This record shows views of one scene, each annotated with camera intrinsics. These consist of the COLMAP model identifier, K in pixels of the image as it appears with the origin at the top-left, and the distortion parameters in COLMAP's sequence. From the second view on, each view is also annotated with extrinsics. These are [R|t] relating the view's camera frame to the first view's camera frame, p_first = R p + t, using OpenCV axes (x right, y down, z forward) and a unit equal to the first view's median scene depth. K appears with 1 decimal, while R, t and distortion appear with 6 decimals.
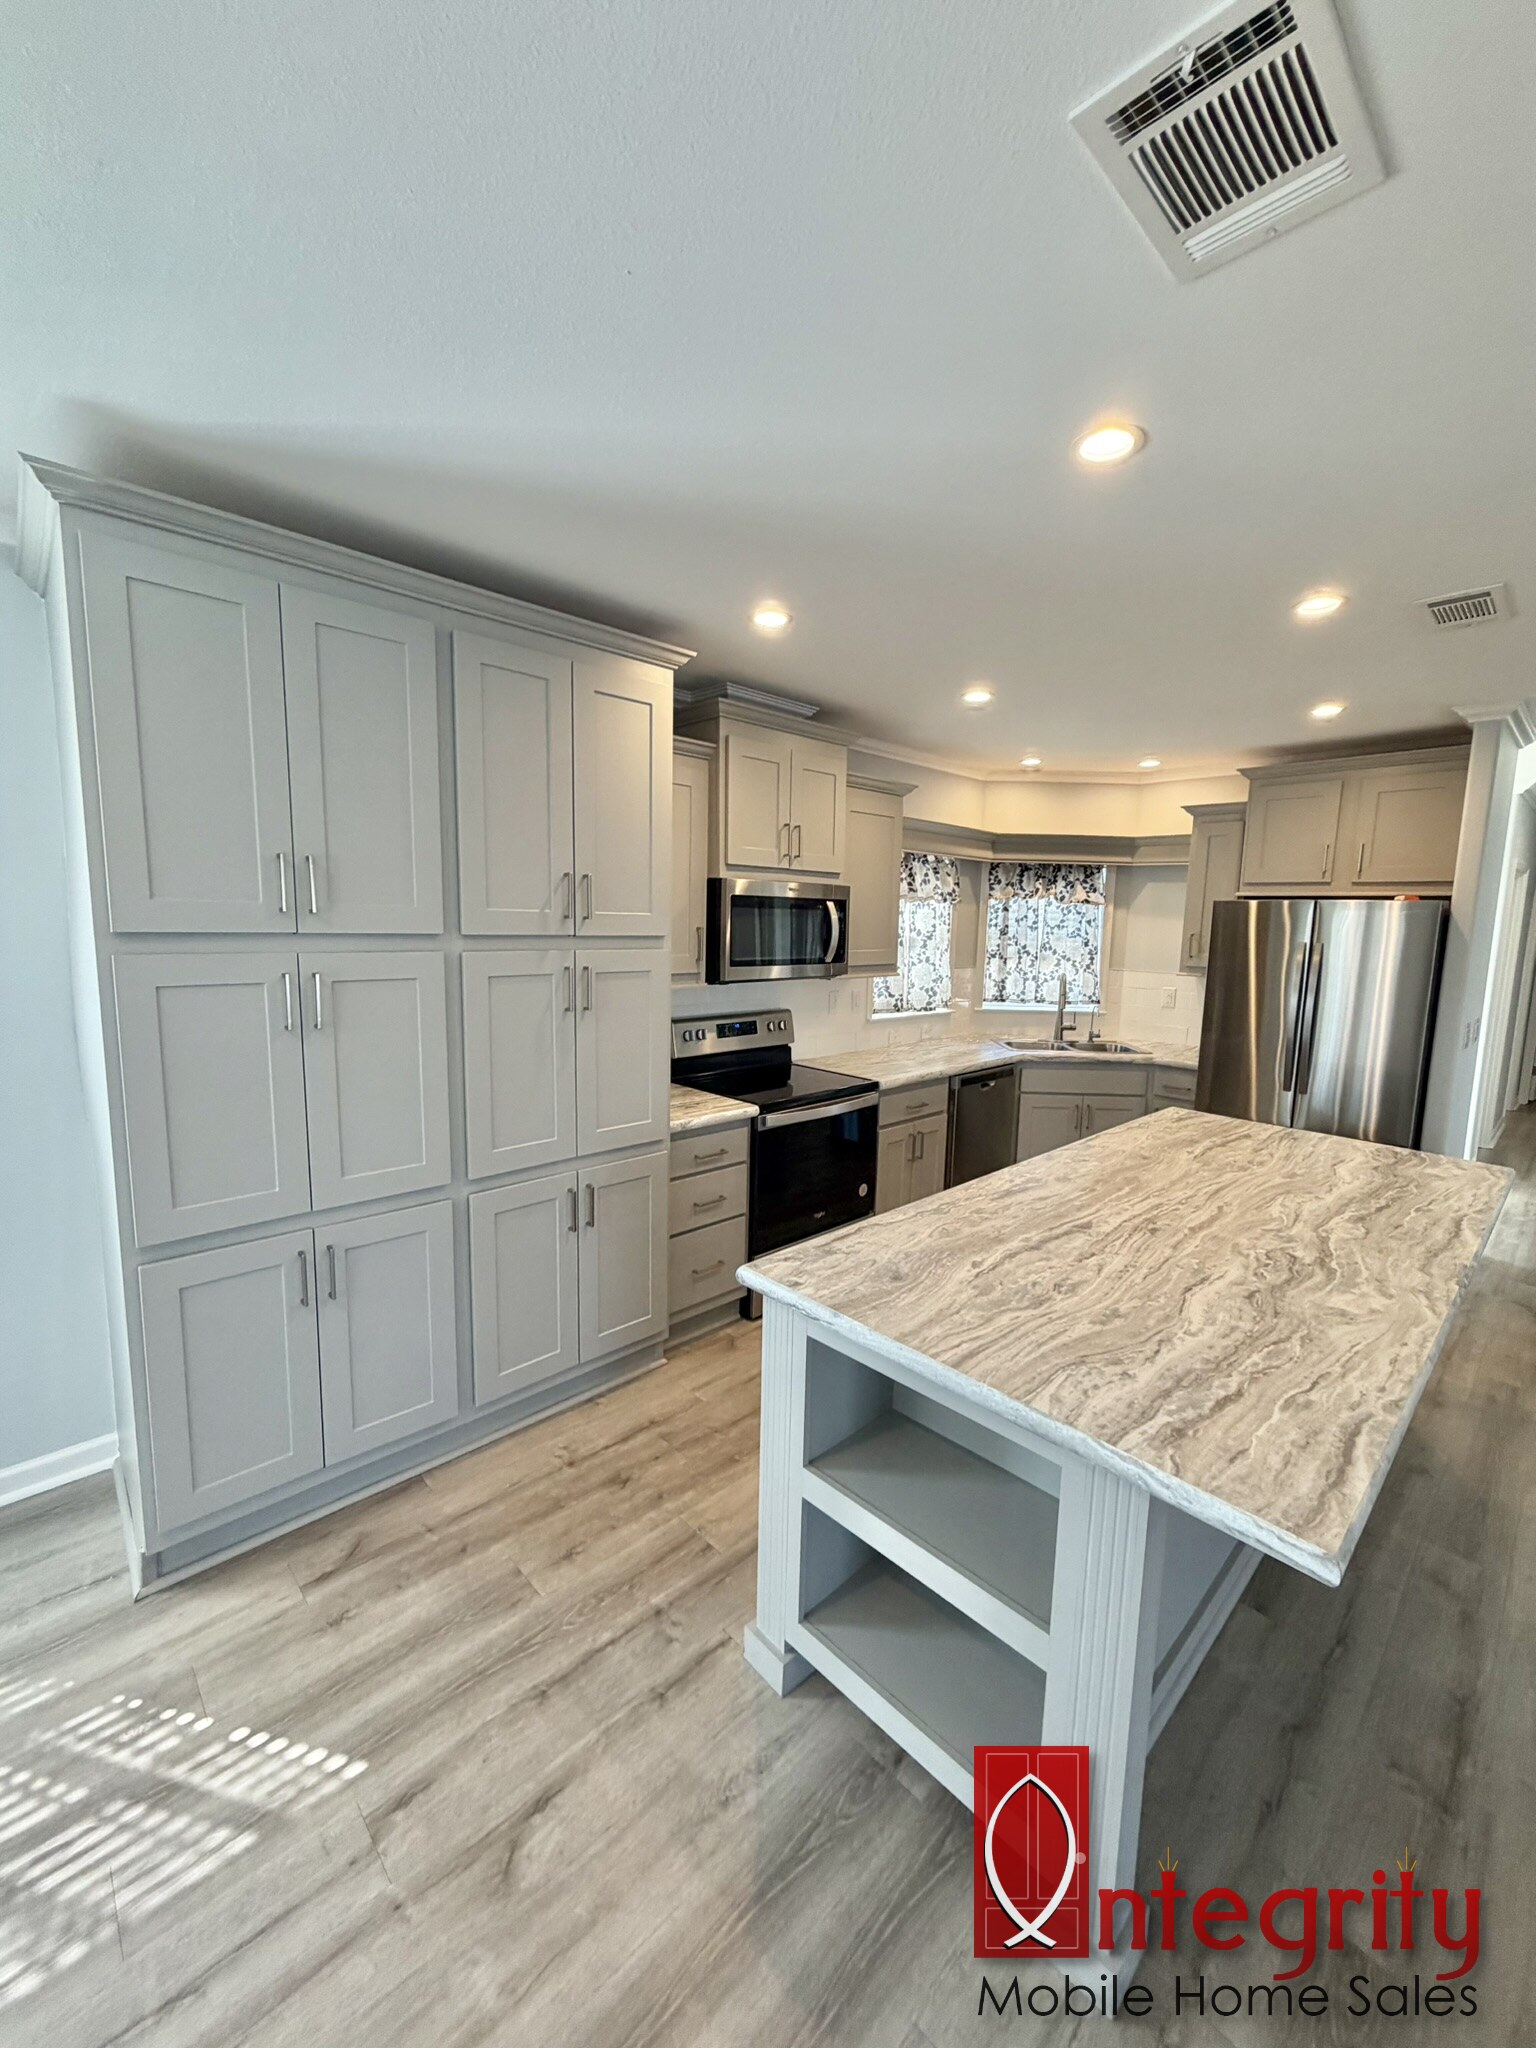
lens RADIAL K [[814.5, 0, 780.0], [0, 814.5, 1026.9], [0, 0, 1]] dist [0.001877, 0.000189]
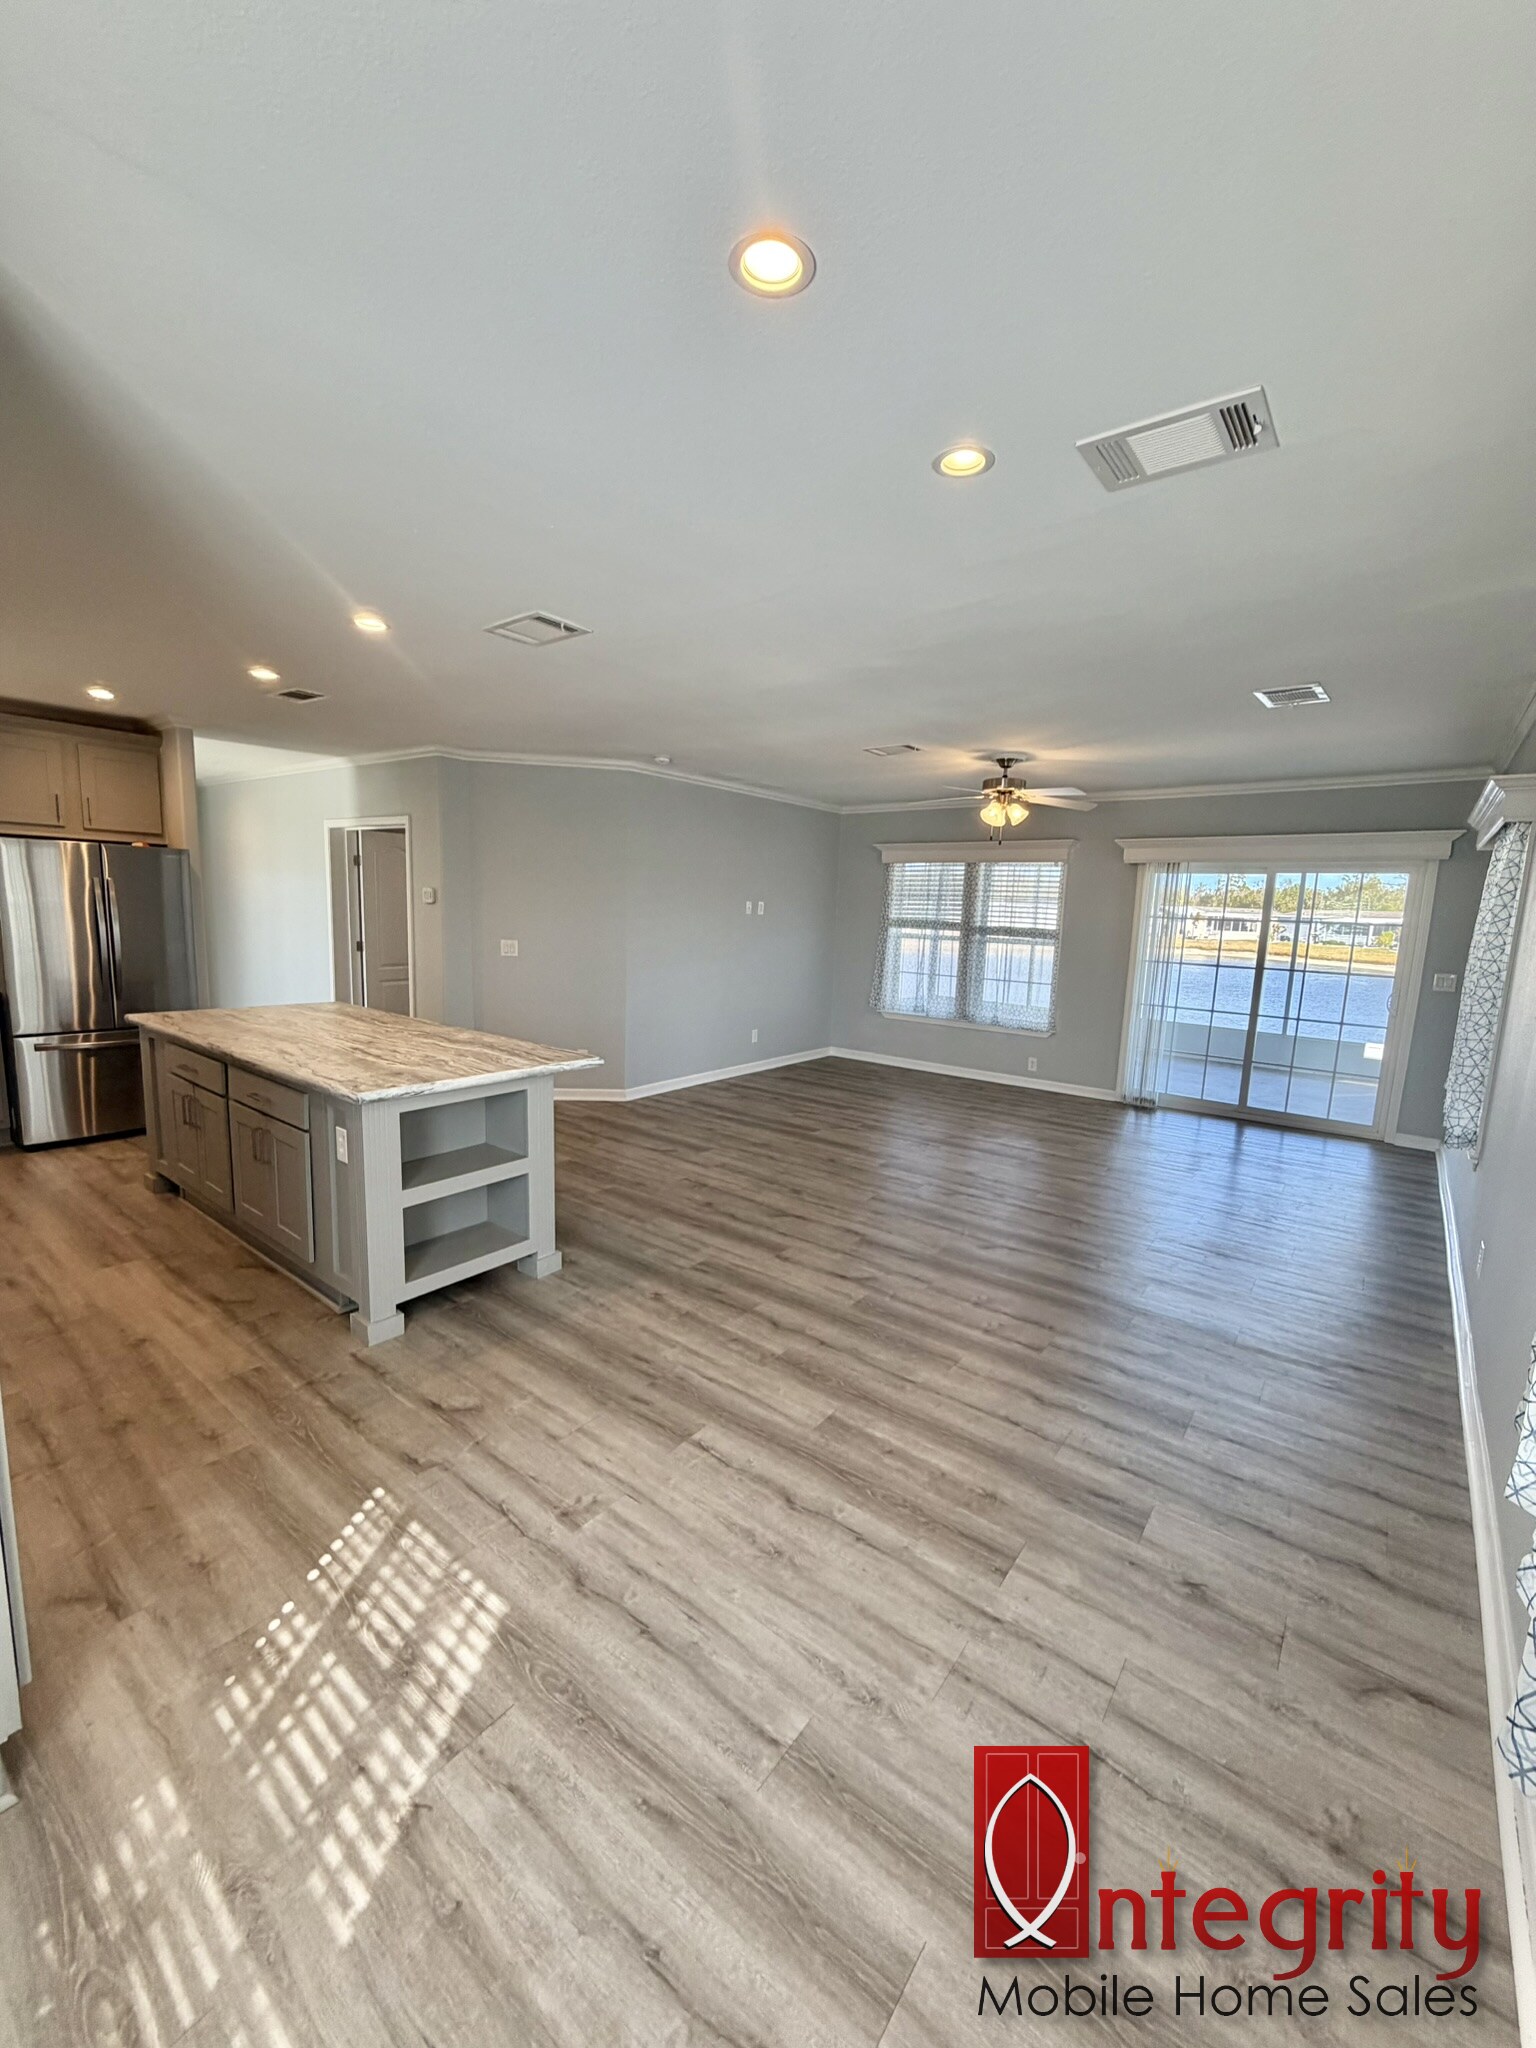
lens RADIAL K [[819.4, 0, 761.2], [0, 819.4, 1021.5], [0, 0, 1]] dist [-0.000978, -0.000105]
pose [[-0.132247, -0.169730, 0.976577, -0.841556], [0.089713, 0.979137, 0.182324, -0.029280], [-0.987149, 0.111724, -0.114261, 0.198966]]
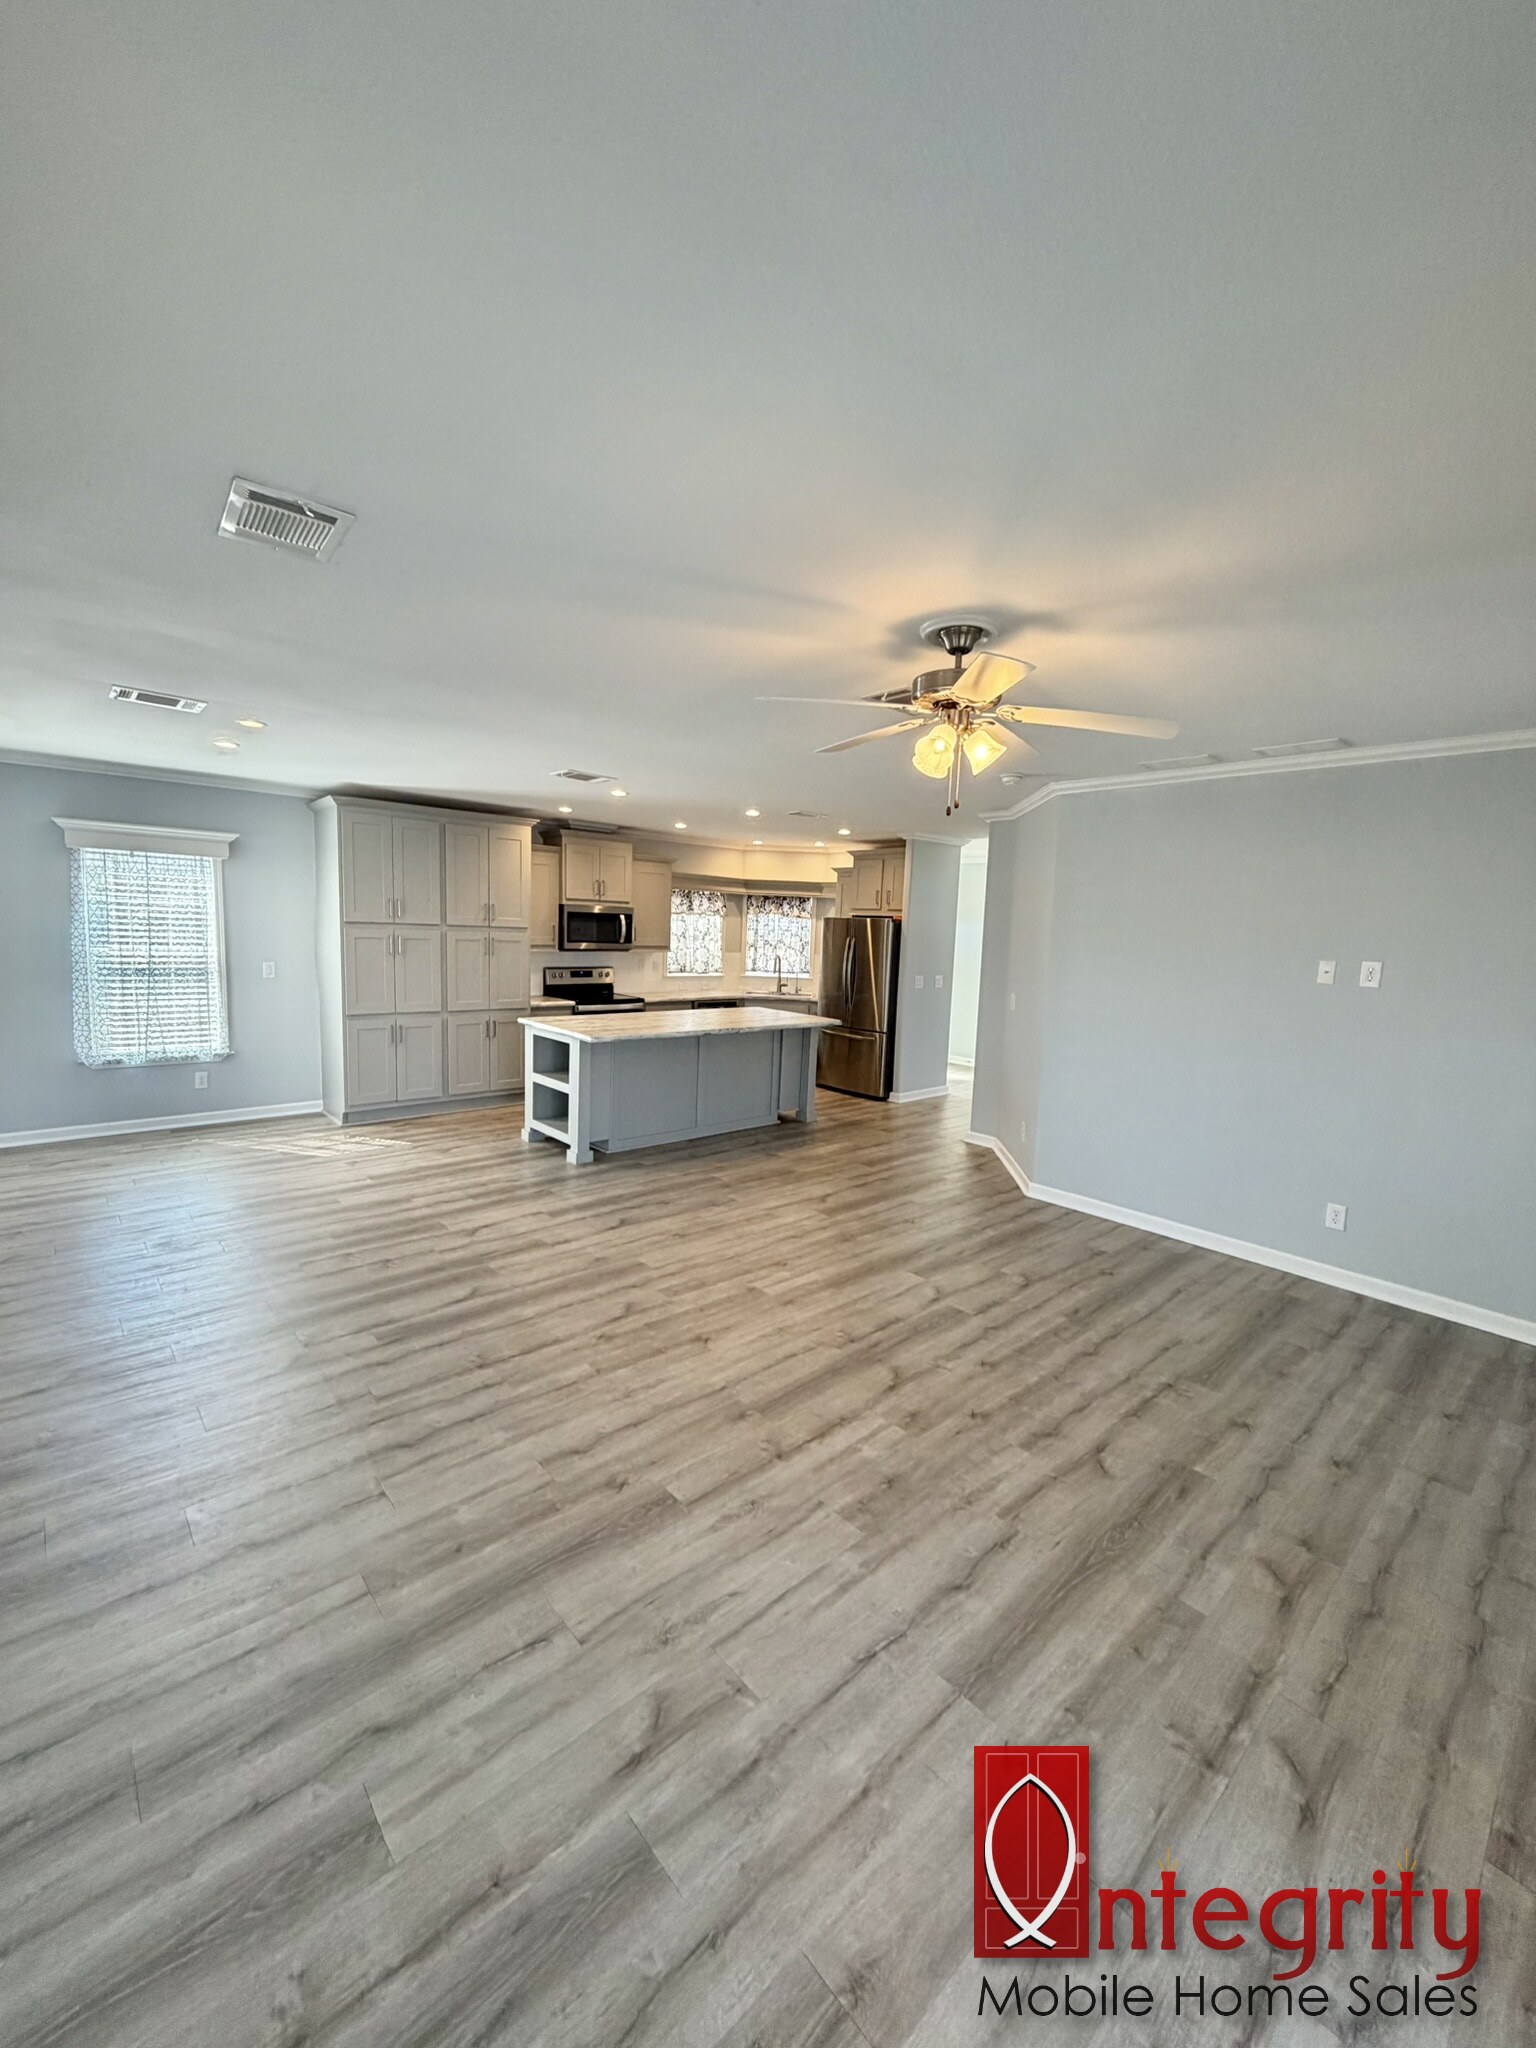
lens RADIAL K [[814.5, 0, 780.0], [0, 814.5, 1026.9], [0, 0, 1]] dist [0.001877, 0.000189]
pose [[0.999436, 0.019103, -0.027621, 0.598268], [-0.019431, 0.999743, -0.011647, 0.176317], [0.027392, 0.012178, 0.999551, -1.263249]]
